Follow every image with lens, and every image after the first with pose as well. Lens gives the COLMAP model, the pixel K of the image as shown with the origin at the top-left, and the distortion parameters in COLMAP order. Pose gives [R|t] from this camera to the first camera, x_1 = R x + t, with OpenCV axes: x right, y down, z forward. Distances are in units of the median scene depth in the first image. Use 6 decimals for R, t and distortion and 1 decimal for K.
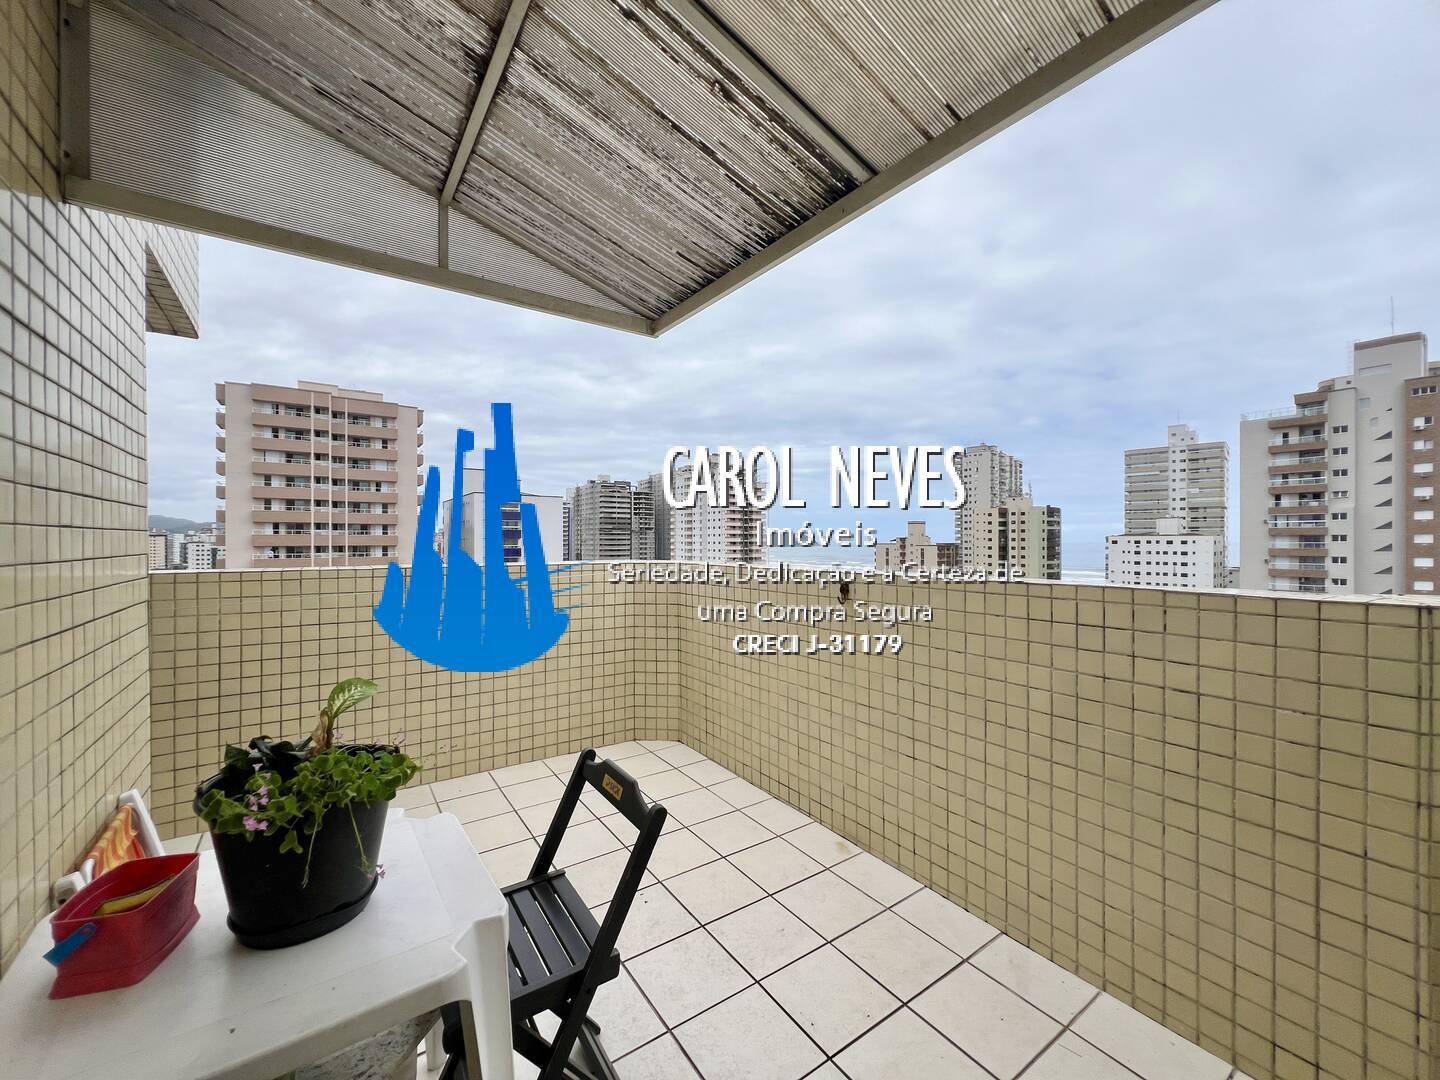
lens RADIAL K [[579.7, 0, 720.0], [0, 579.7, 540.0], [0, 0, 1]] dist [0.001932, -0.000033]
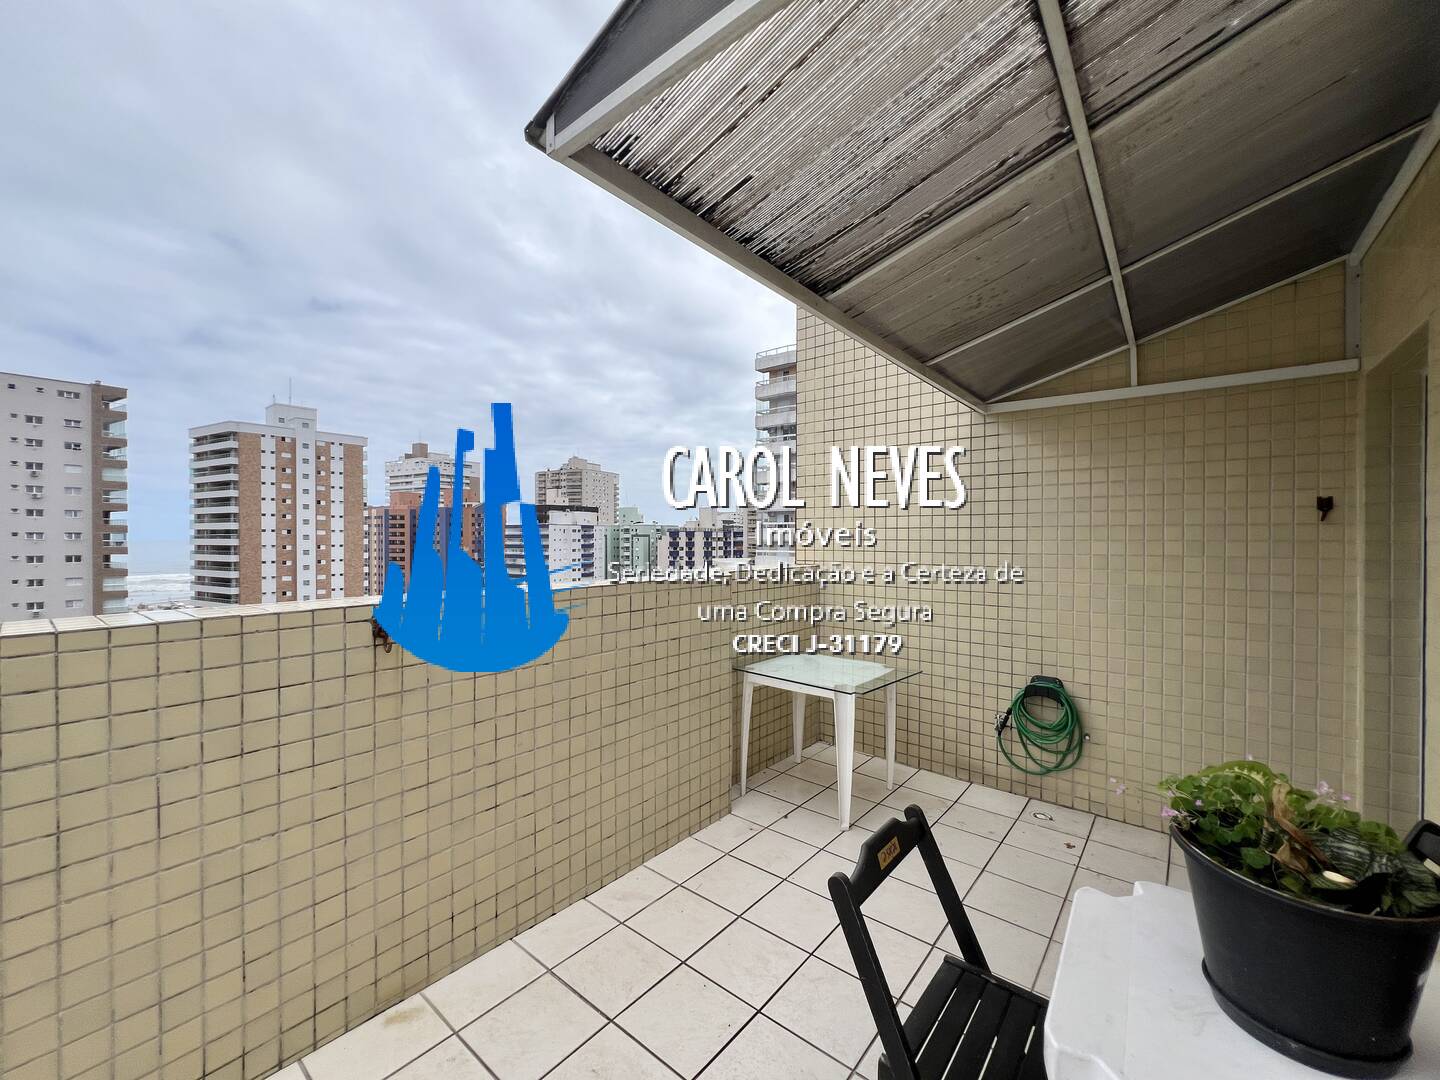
lens RADIAL K [[581.1, 0, 720.0], [0, 581.1, 540.0], [0, 0, 1]] dist [-0.001769, 0.000434]
pose [[-0.282489, -0.002275, 0.959268, -0.800685], [-0.001451, 0.999997, 0.001945, -0.027115], [-0.959269, -0.000842, -0.282492, 1.274698]]
